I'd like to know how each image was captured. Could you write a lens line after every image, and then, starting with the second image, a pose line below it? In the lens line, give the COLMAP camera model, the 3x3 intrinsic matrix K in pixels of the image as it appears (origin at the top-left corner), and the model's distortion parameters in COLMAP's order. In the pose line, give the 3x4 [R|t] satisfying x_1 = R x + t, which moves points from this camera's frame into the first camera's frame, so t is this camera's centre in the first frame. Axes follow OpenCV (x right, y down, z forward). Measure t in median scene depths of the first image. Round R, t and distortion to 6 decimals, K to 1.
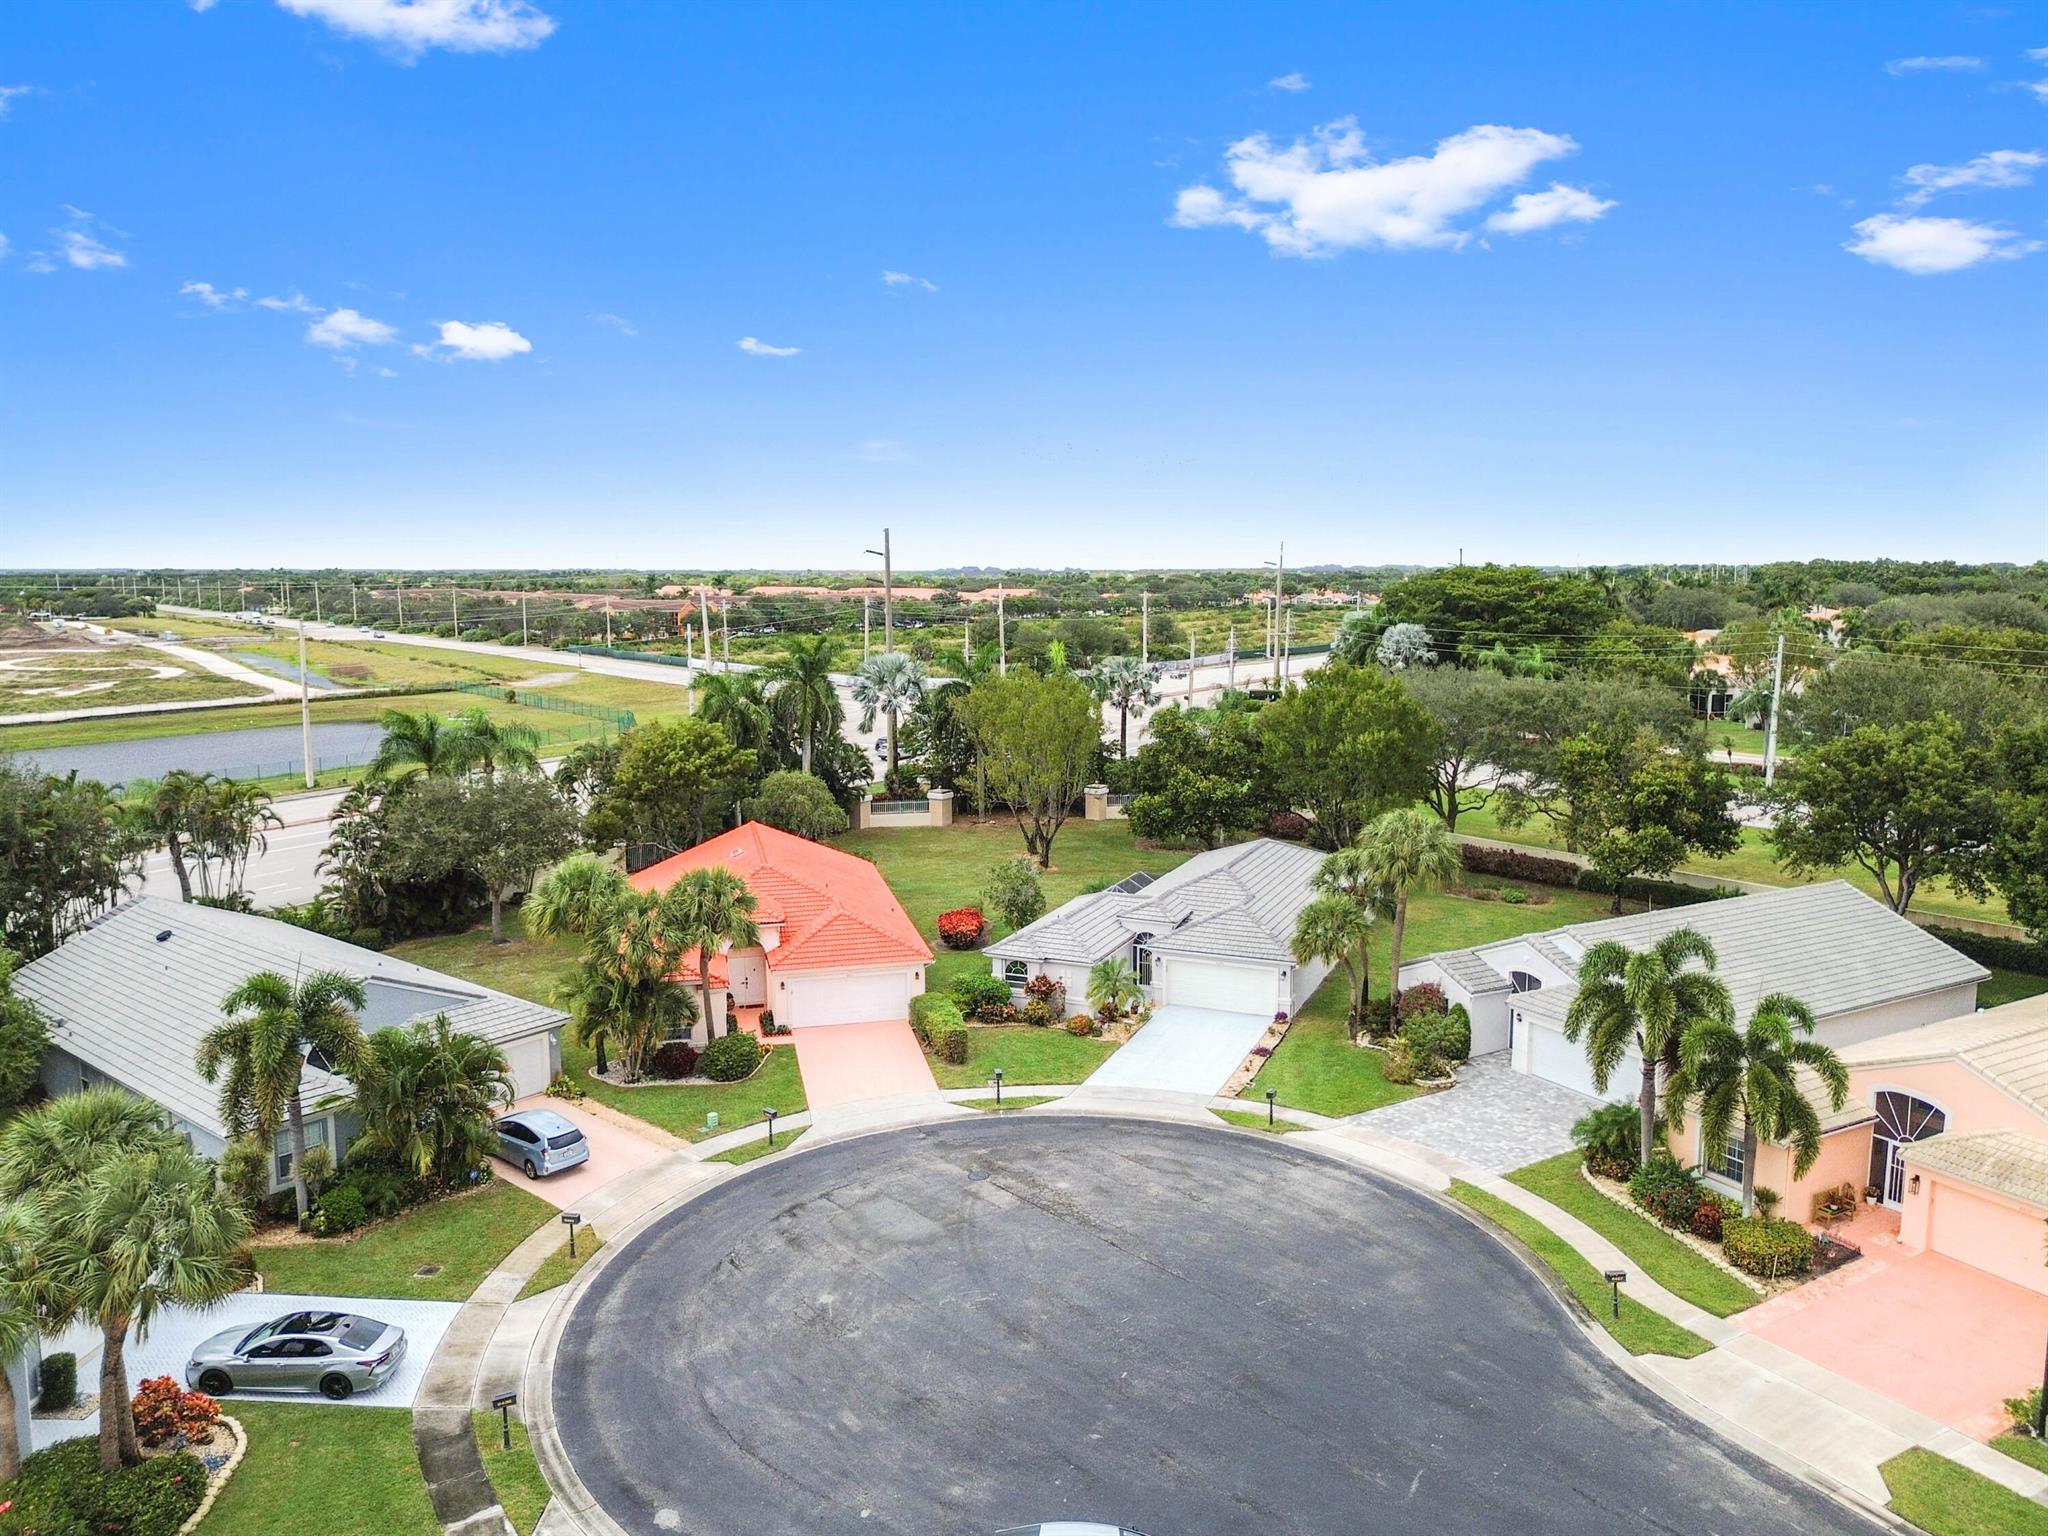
lens RADIAL K [[1451.0, 0, 1013.4], [0, 1451.0, 766.6], [0, 0, 1]] dist [0.057376, -0.046010]
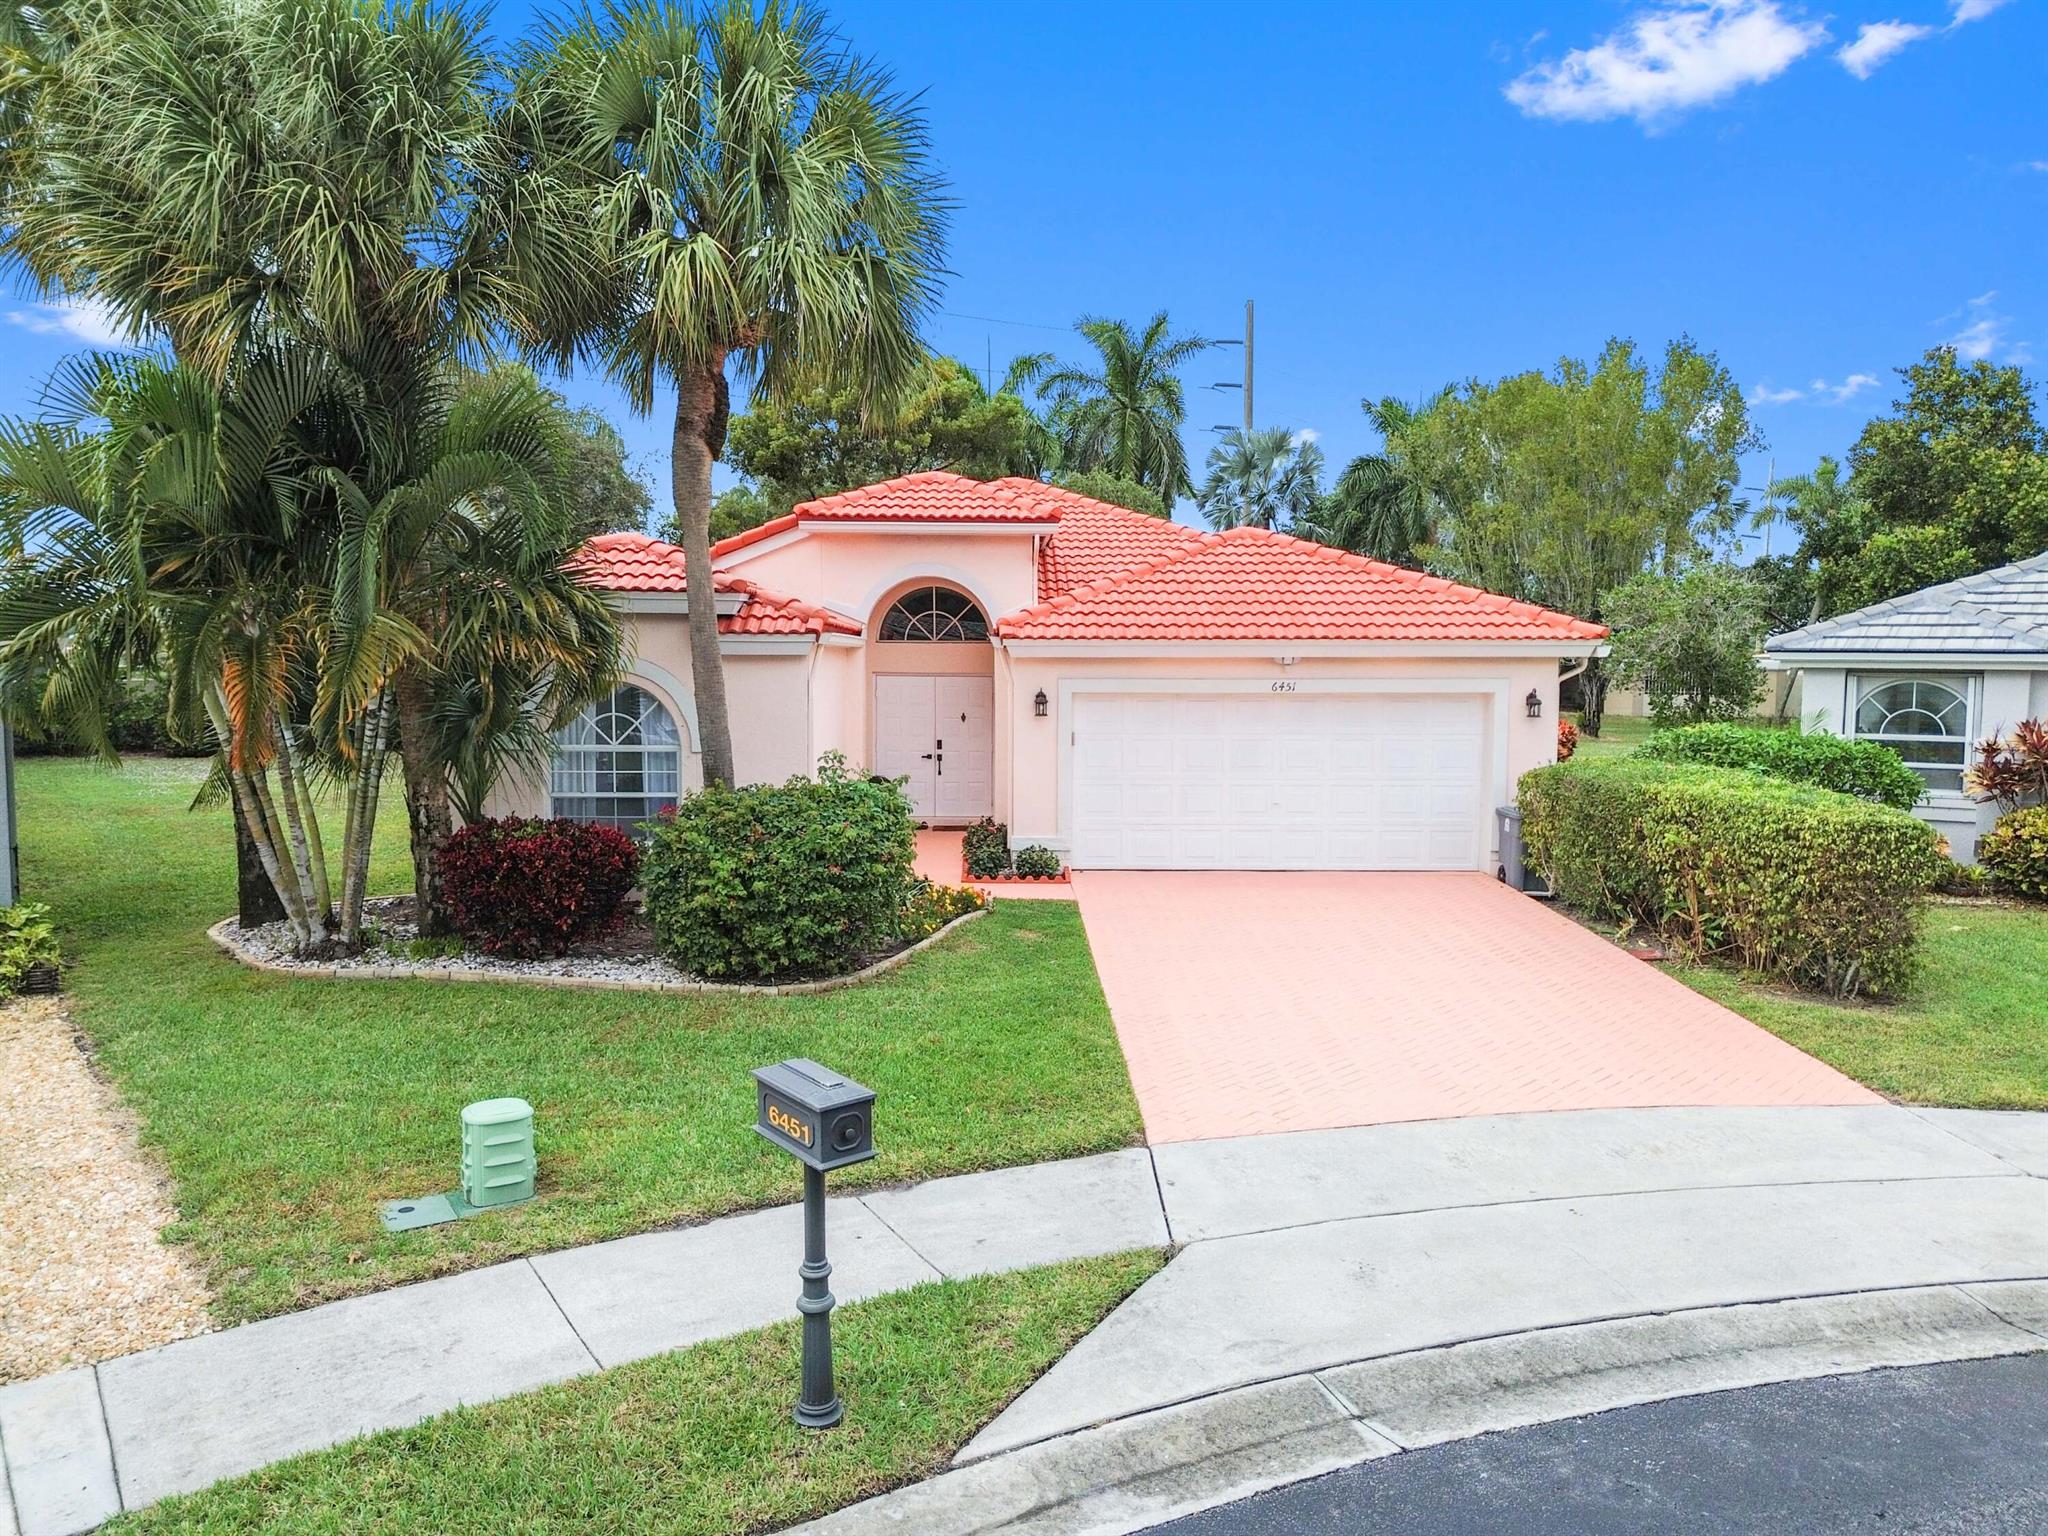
lens RADIAL K [[1451.0, 0, 1012.8], [0, 1451.0, 766.4], [0, 0, 1]] dist [0.057376, -0.046010]
pose [[0.978274, 0.025648, -0.205724, -0.118691], [-0.037399, 0.997871, -0.053438, 0.196378], [0.203915, 0.059971, 0.977150, 0.809680]]
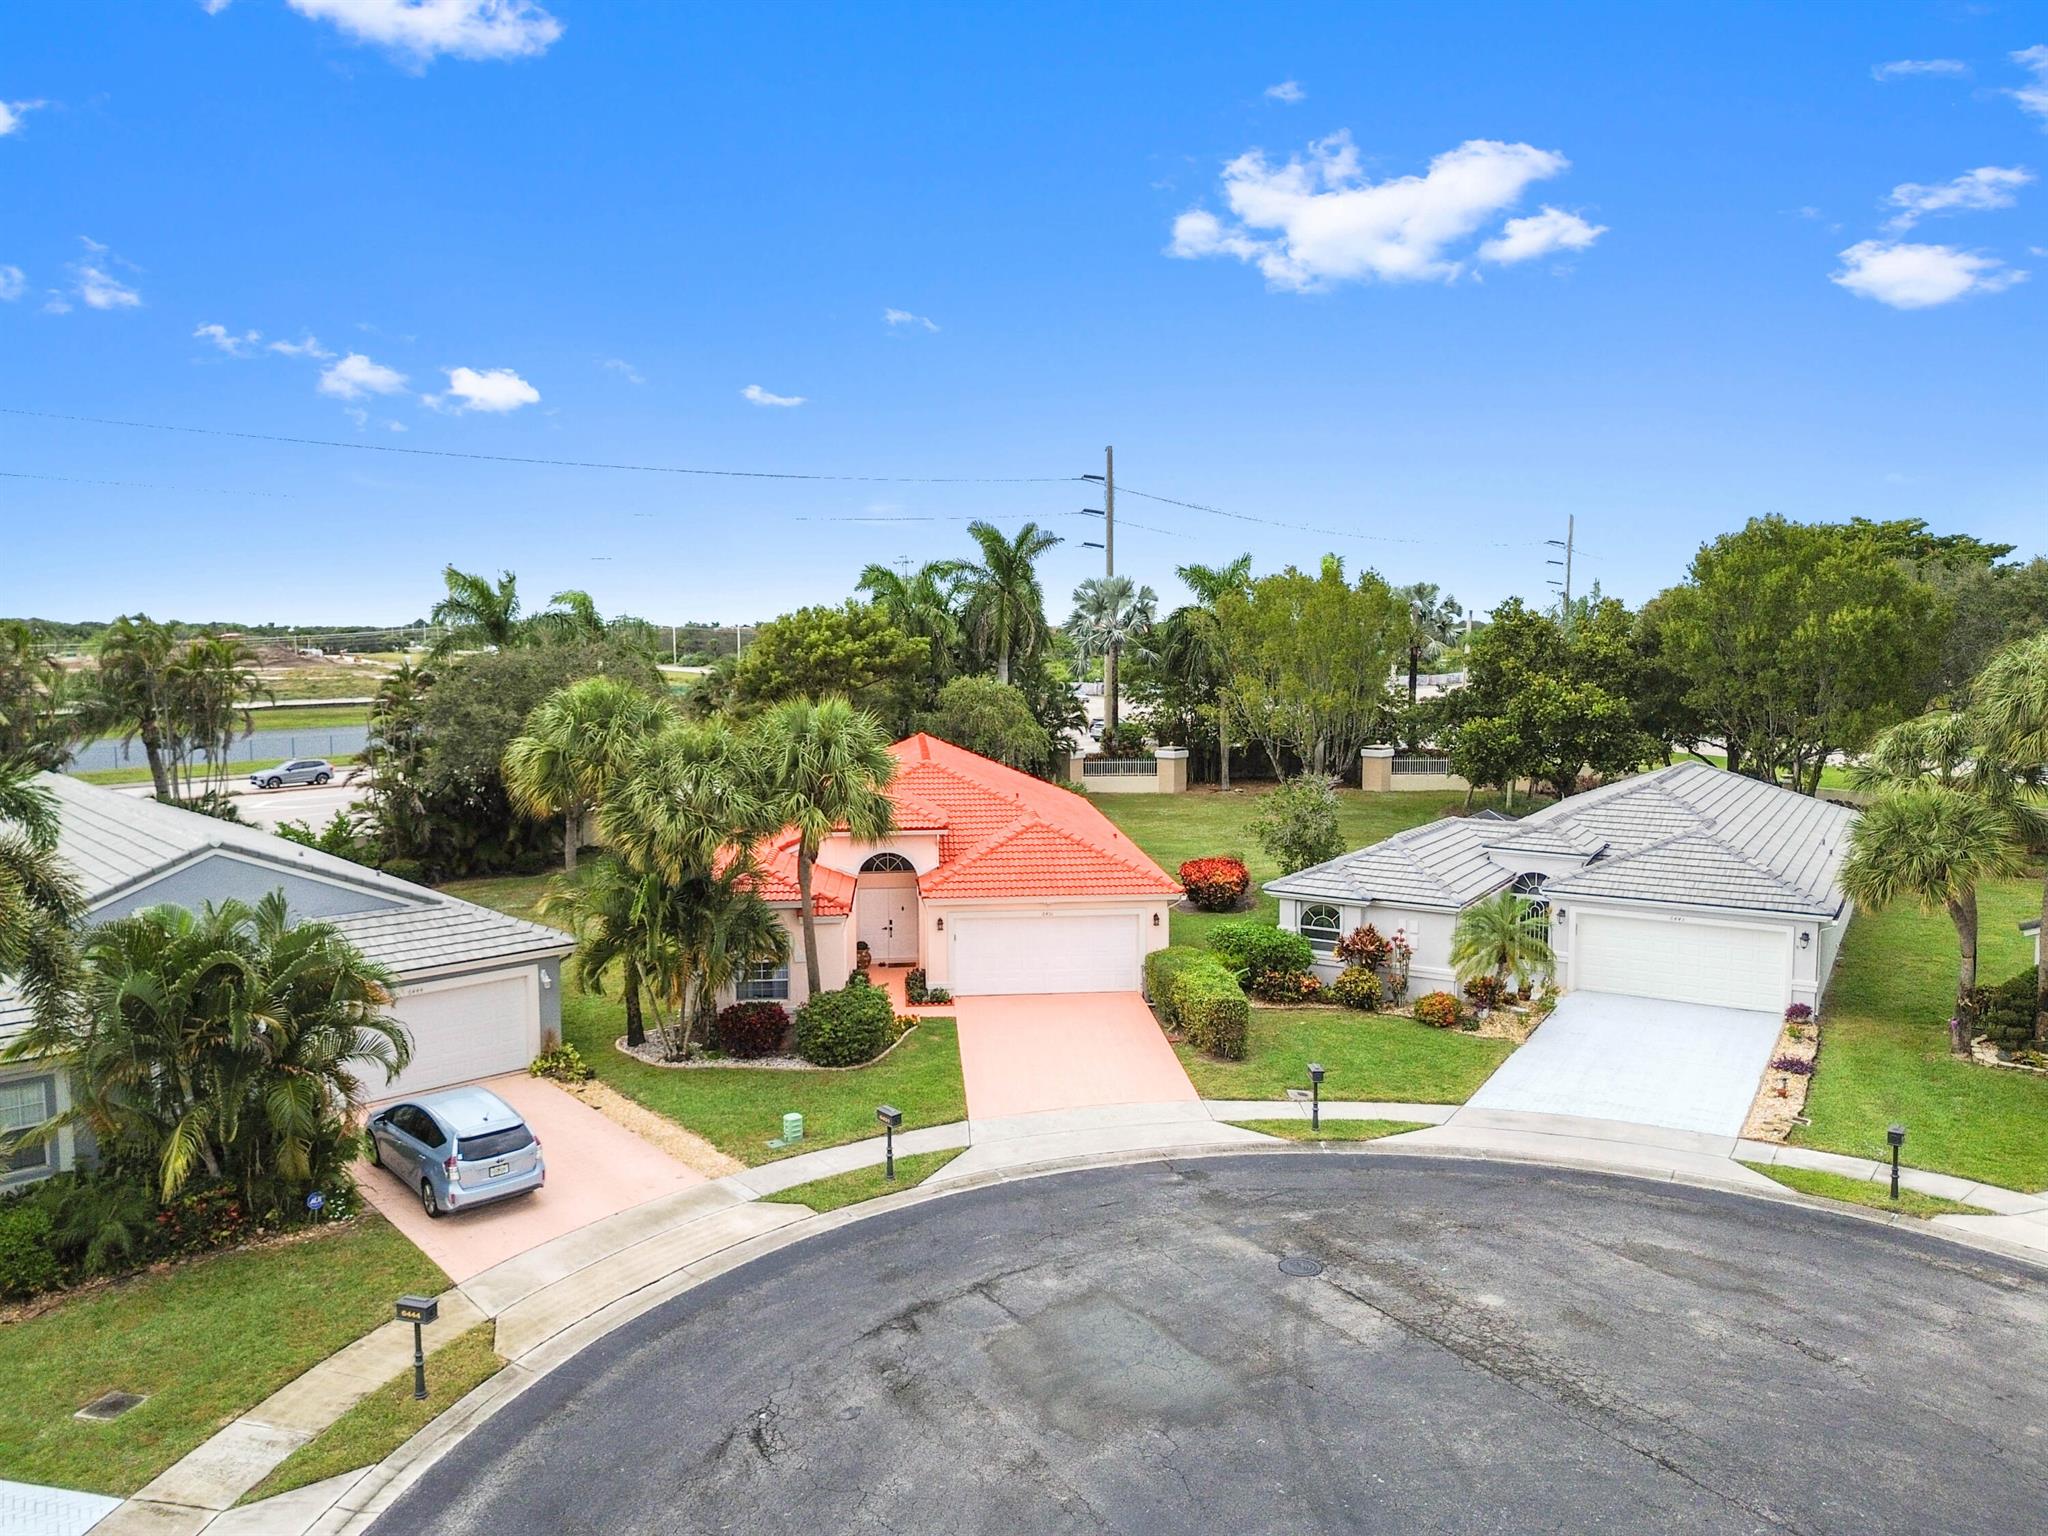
lens RADIAL K [[1451.0, 0, 1018.3], [0, 1451.0, 770.2], [0, 0, 1]] dist [0.057376, -0.046010]
pose [[0.989710, 0.016059, -0.142183, -0.043269], [-0.021254, 0.999158, -0.035097, 0.117278], [0.141500, 0.037757, 0.989218, 0.433666]]
